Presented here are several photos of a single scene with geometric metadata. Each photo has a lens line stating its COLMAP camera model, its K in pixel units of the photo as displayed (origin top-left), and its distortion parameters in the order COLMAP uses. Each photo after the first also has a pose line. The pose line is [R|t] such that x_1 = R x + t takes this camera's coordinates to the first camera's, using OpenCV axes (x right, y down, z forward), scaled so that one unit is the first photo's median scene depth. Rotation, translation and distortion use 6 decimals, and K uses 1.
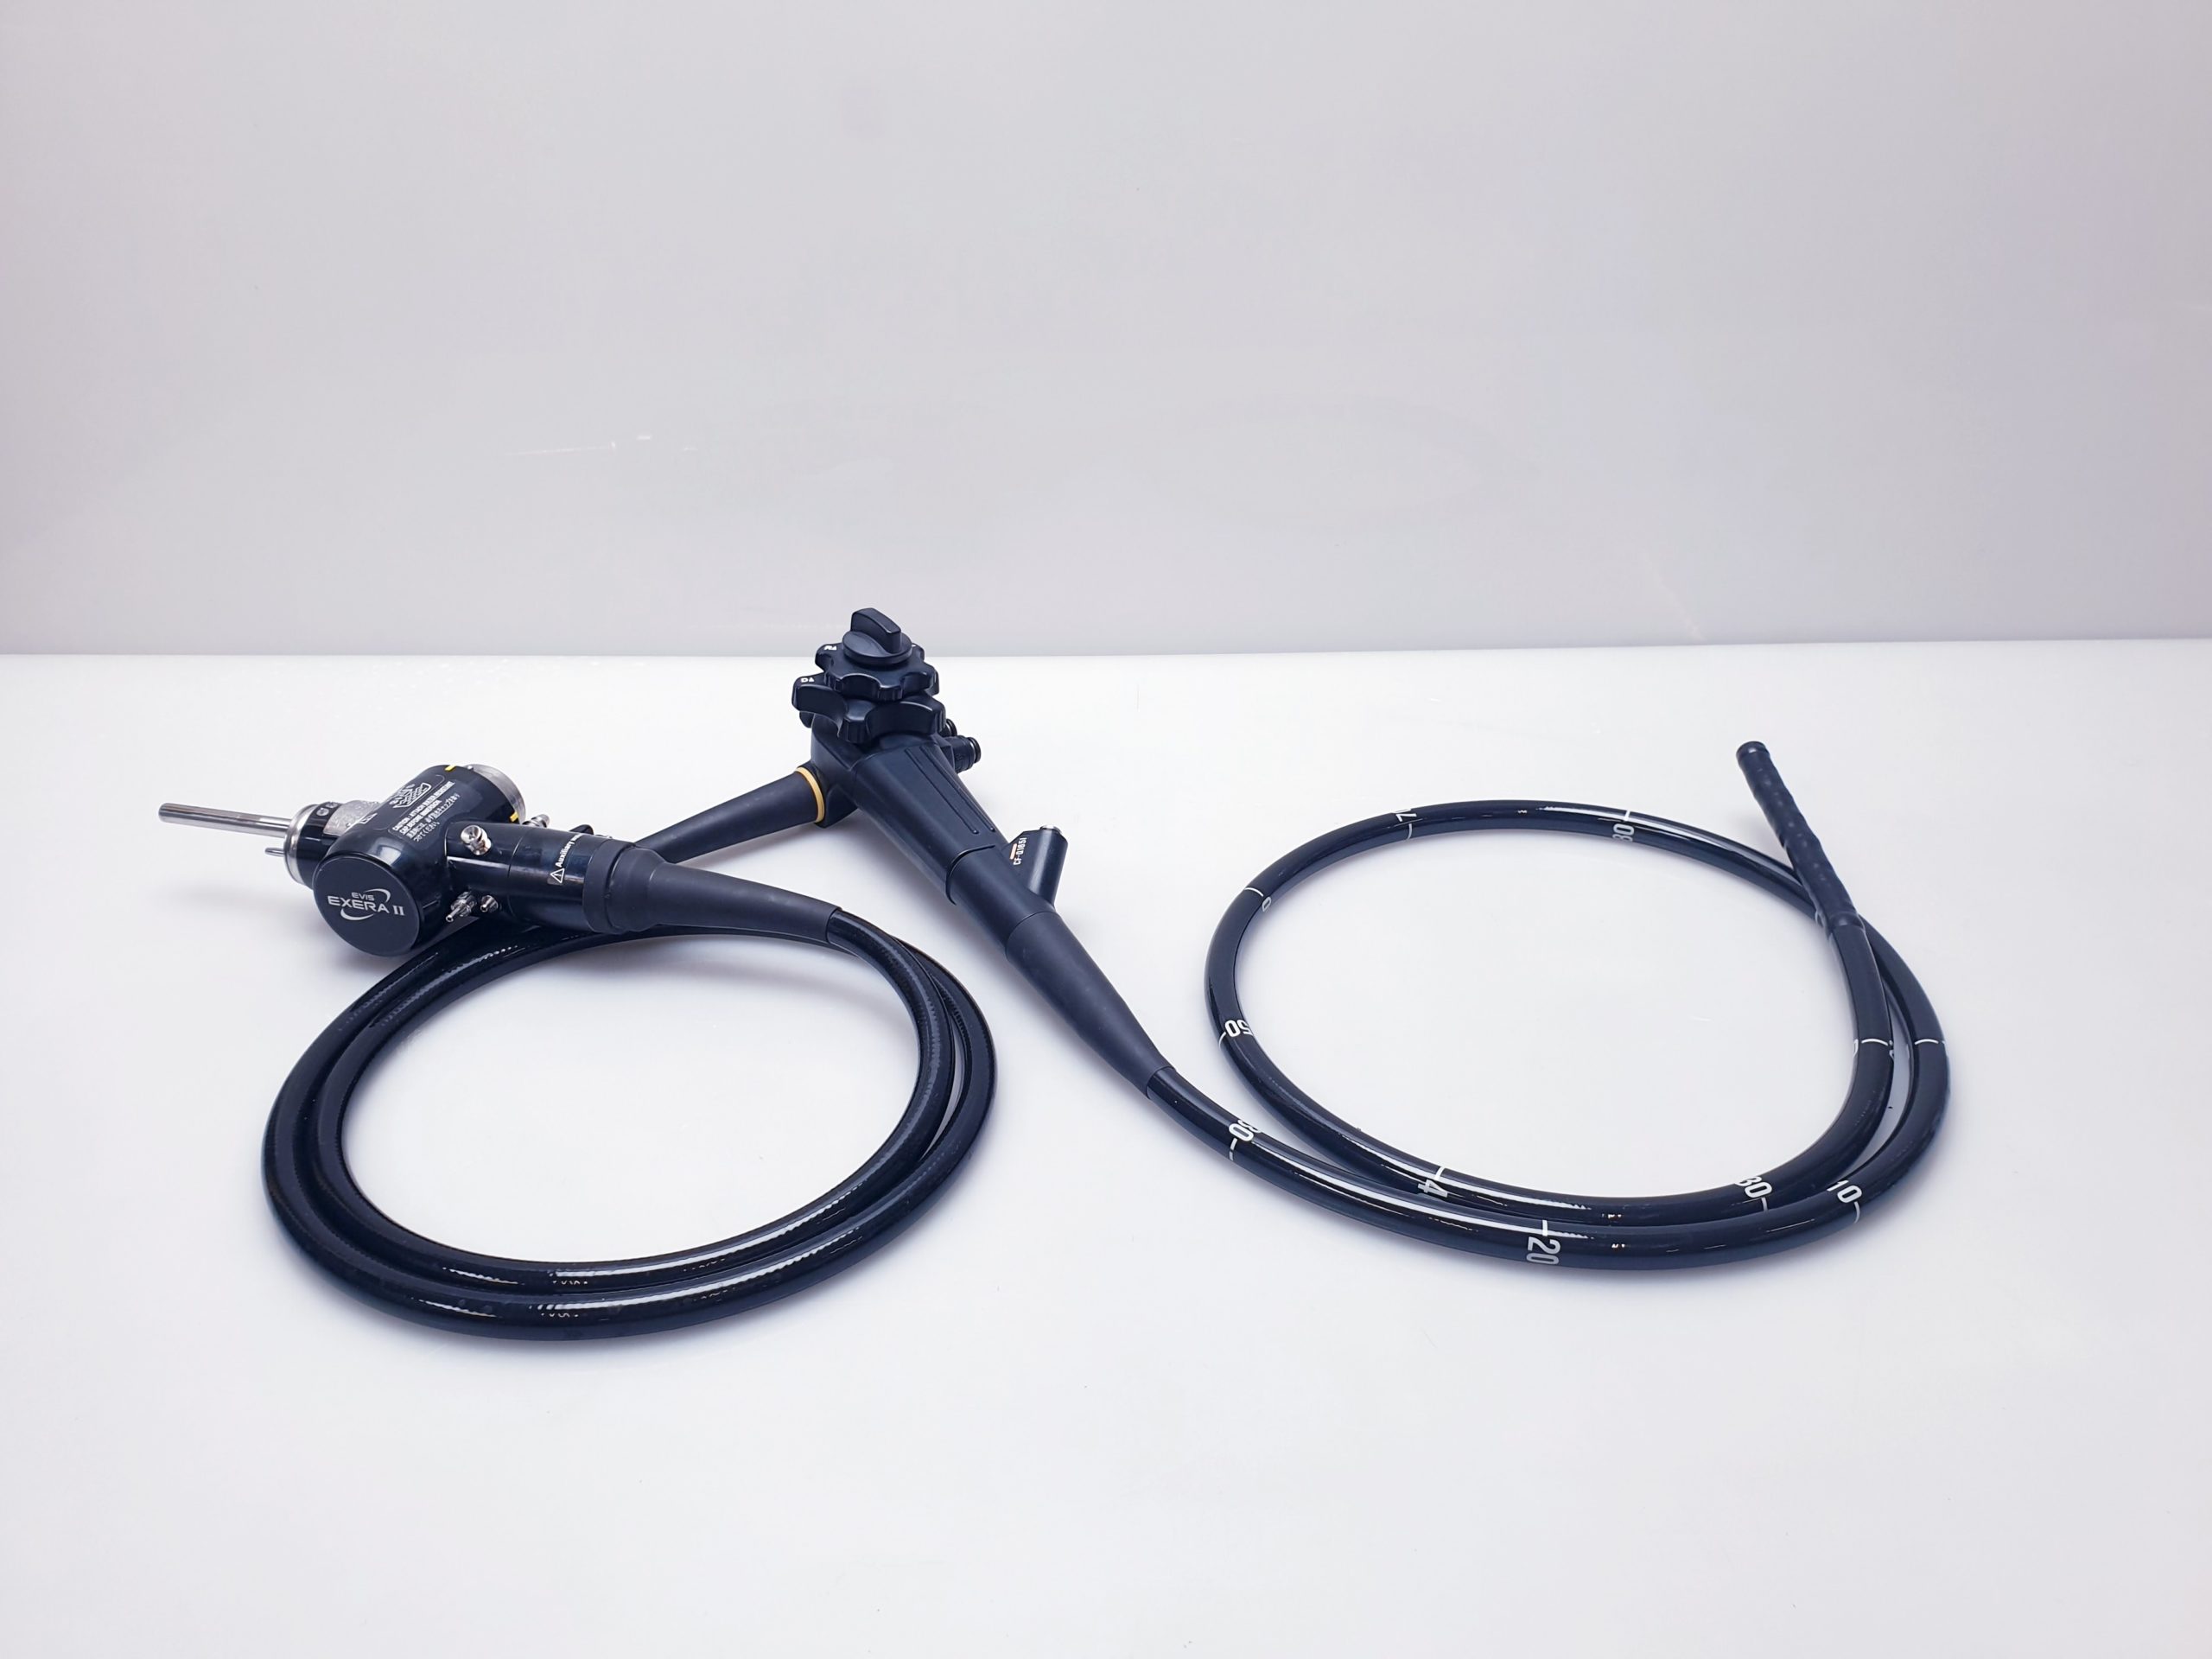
lens RADIAL K [[1666.6, 0, 1090.0], [0, 1666.6, 825.6], [0, 0, 1]] dist [0.039543, -0.141685]
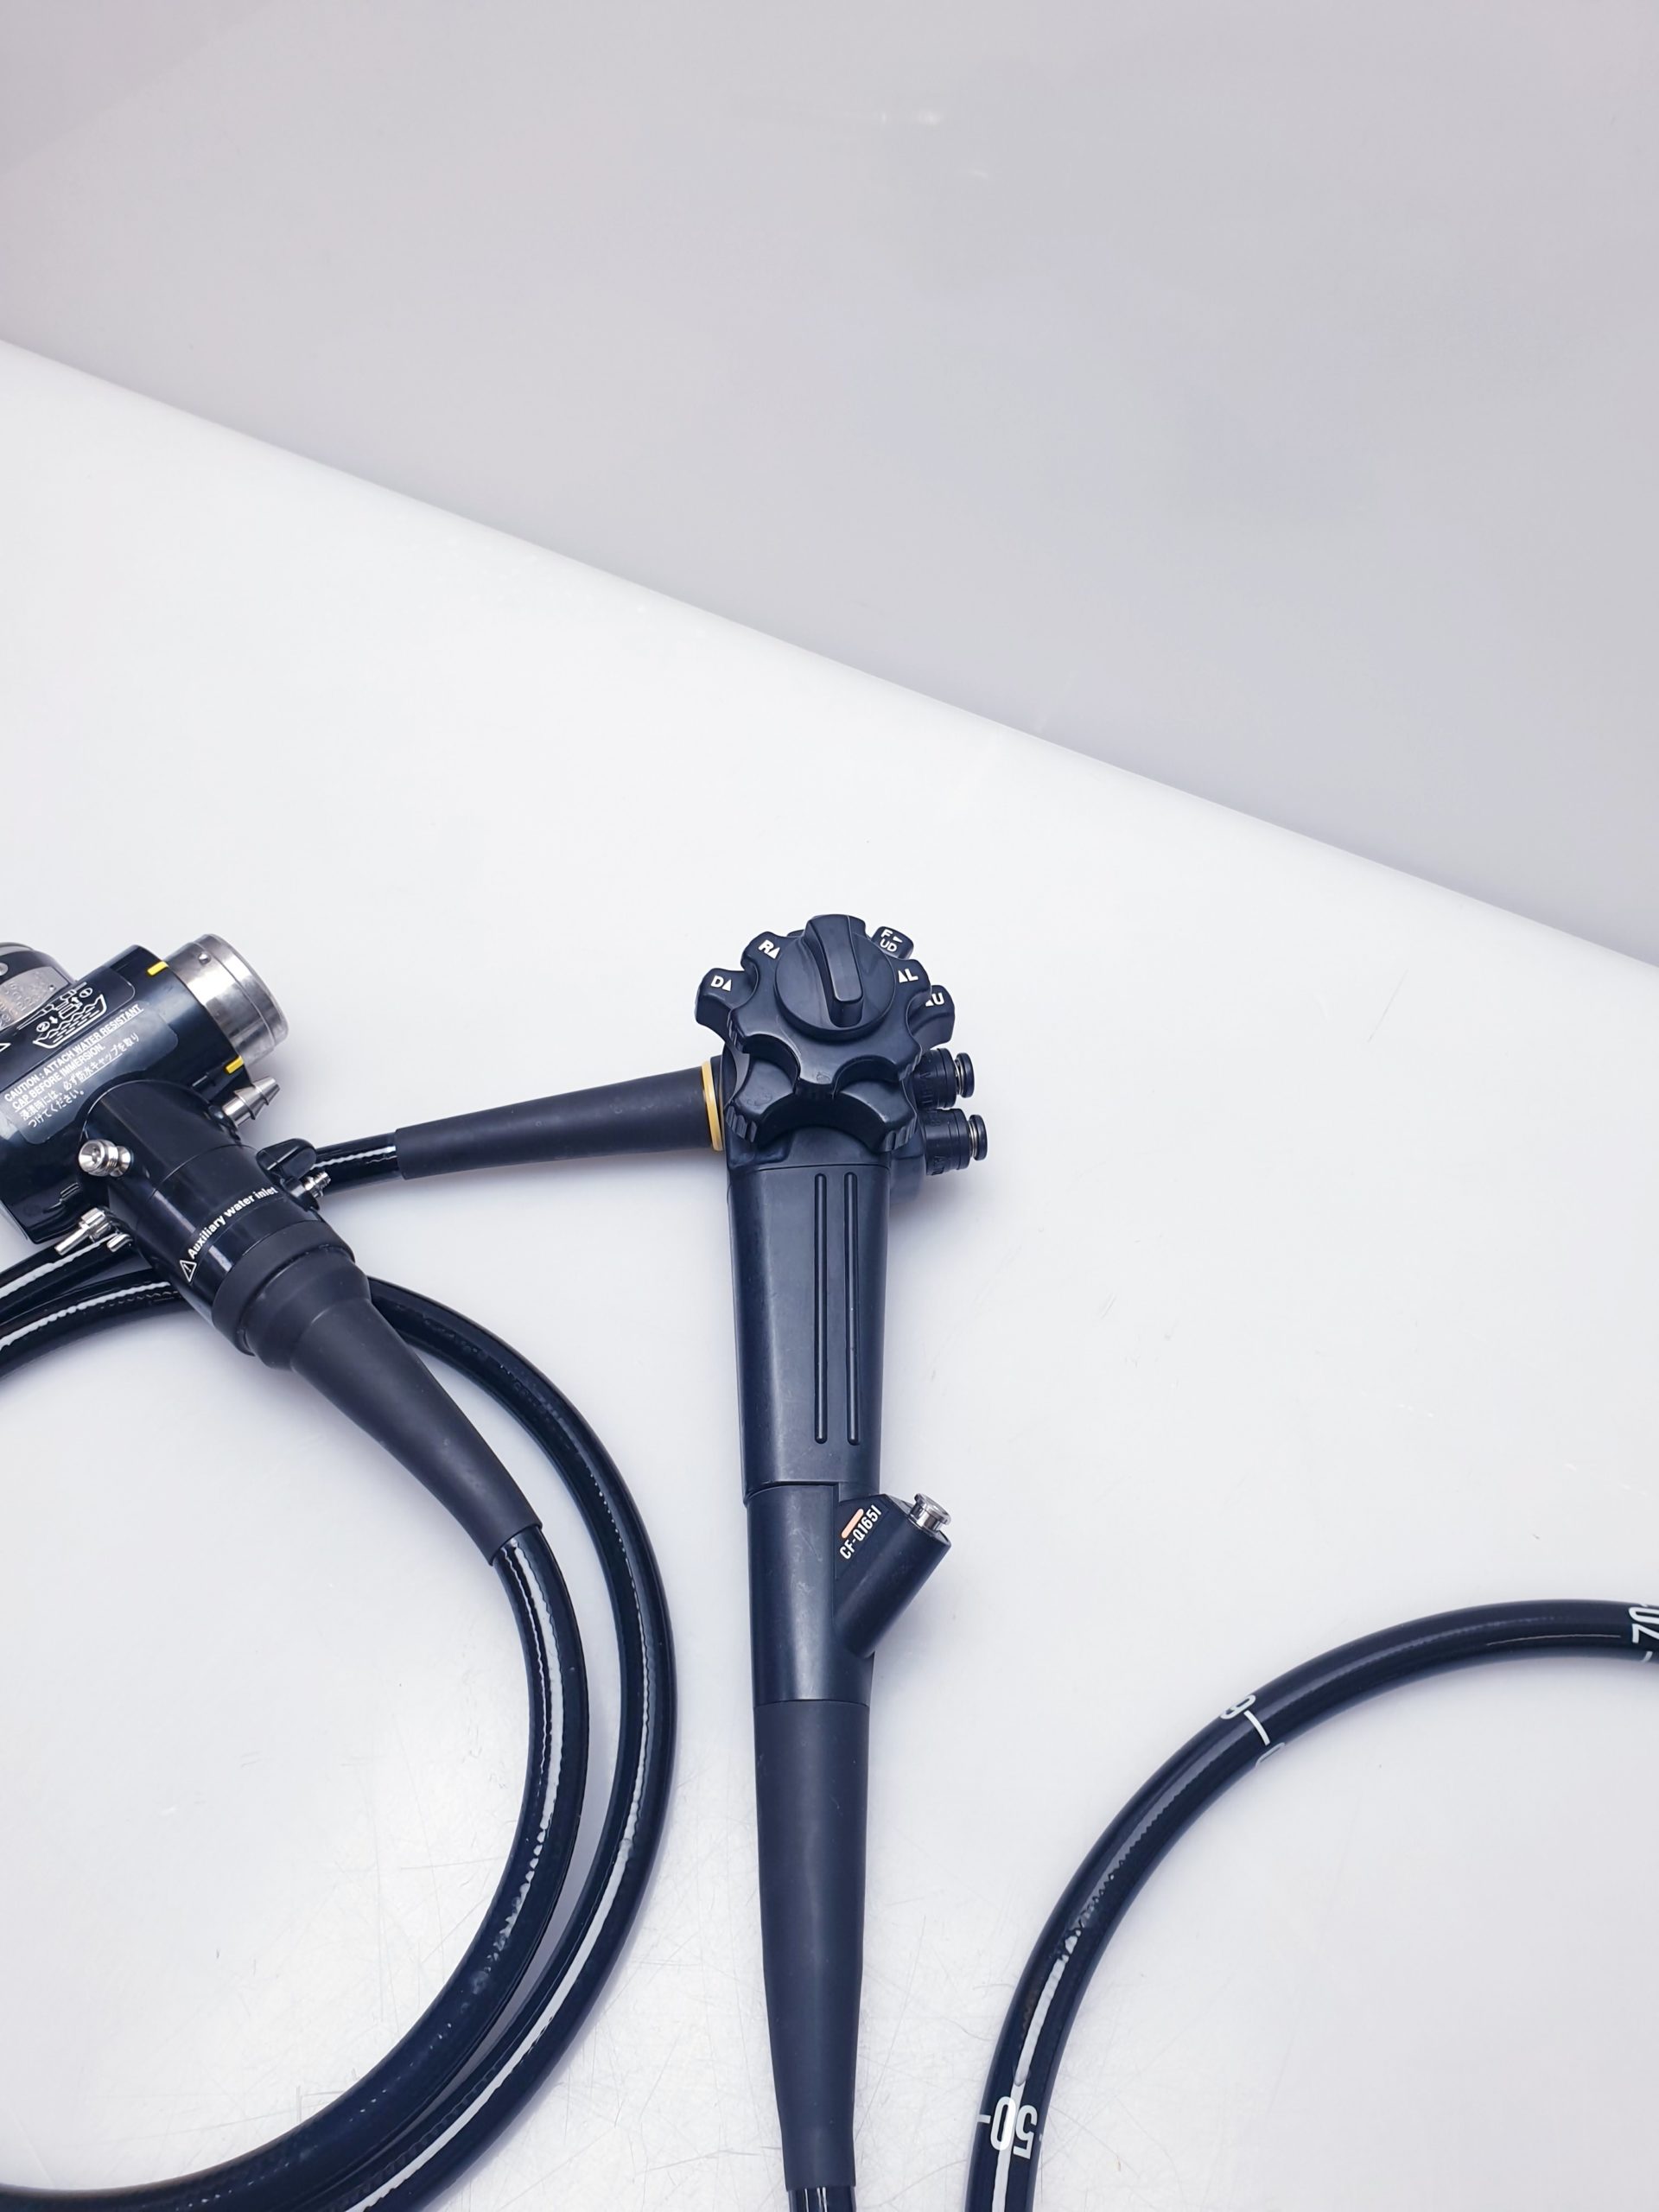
lens RADIAL K [[1662.0, 0, 829.5], [0, 1662.0, 1106.0], [0, 0, 1]] dist [0.159686, -0.394275]
pose [[0.876344, 0.399938, -0.268462, 0.044530], [-0.240222, 0.845952, 0.476087, -0.380883], [0.417511, -0.352725, 0.837419, 0.569075]]
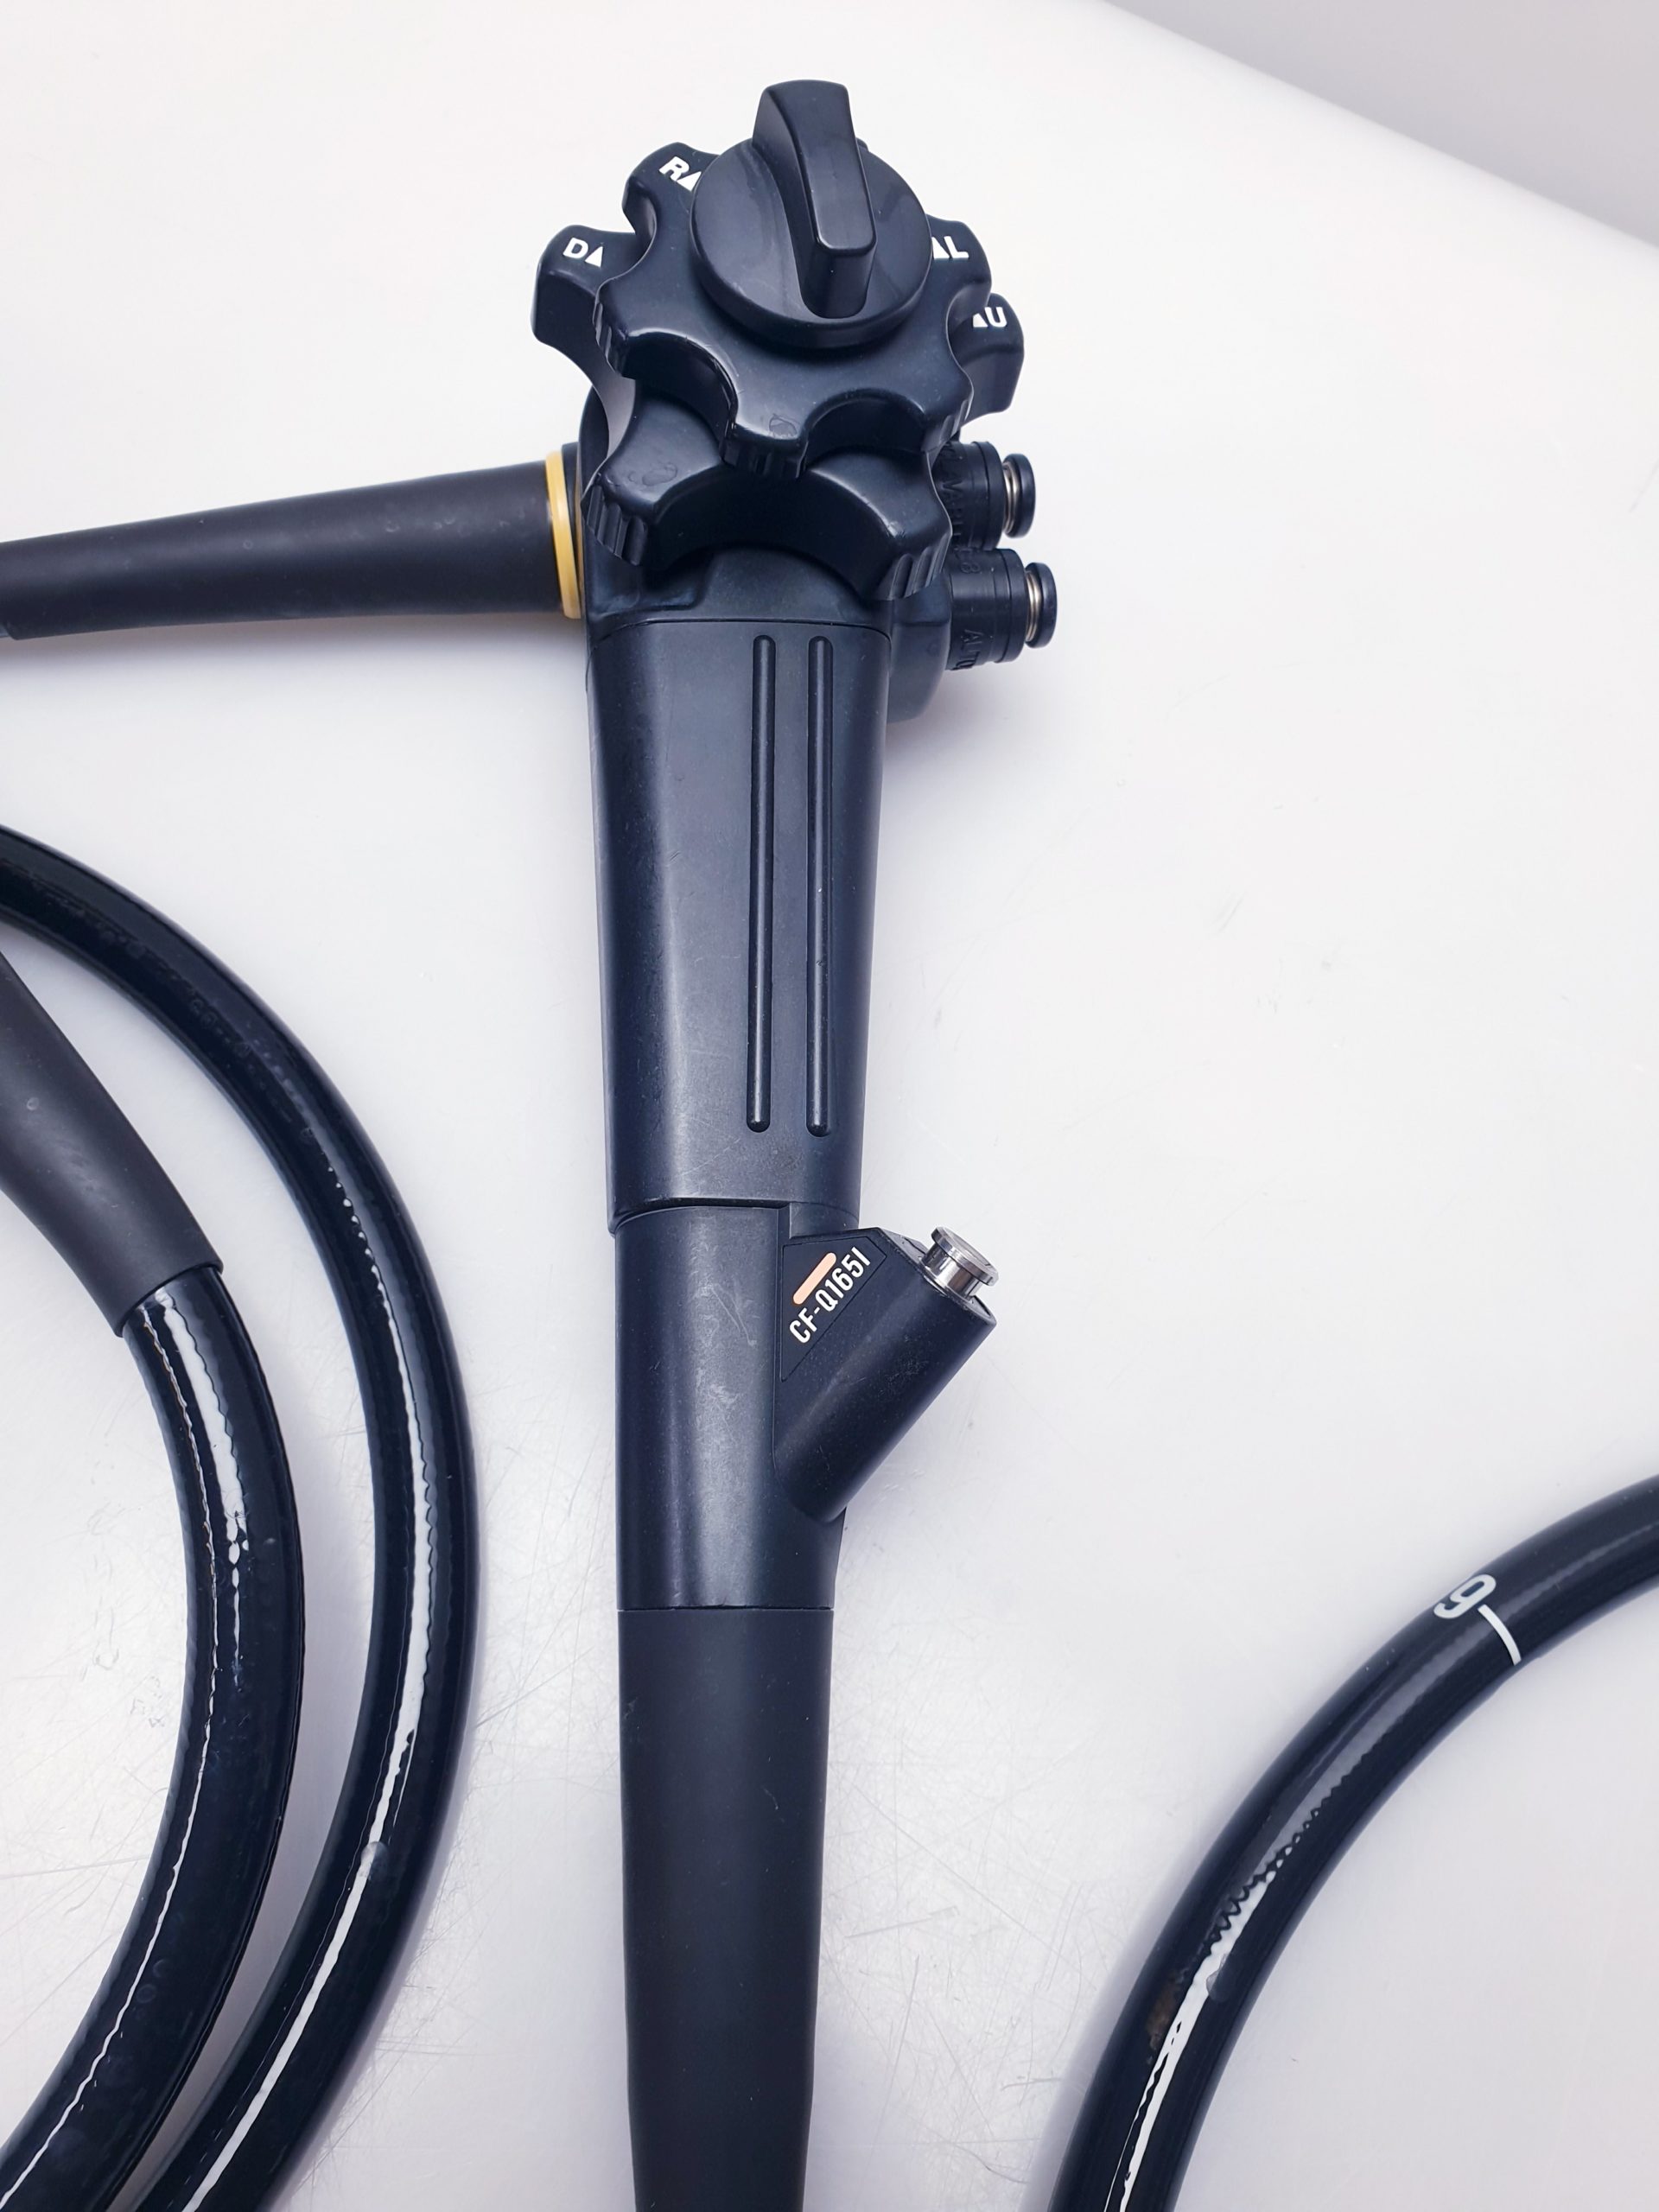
lens RADIAL K [[1662.0, 0, 829.5], [0, 1662.0, 1106.0], [0, 0, 1]] dist [0.159686, -0.394275]
pose [[0.873913, 0.473845, -0.108381, -0.025645], [-0.317413, 0.725169, 0.611047, -0.197251], [0.368136, -0.499601, 0.784140, 0.782053]]
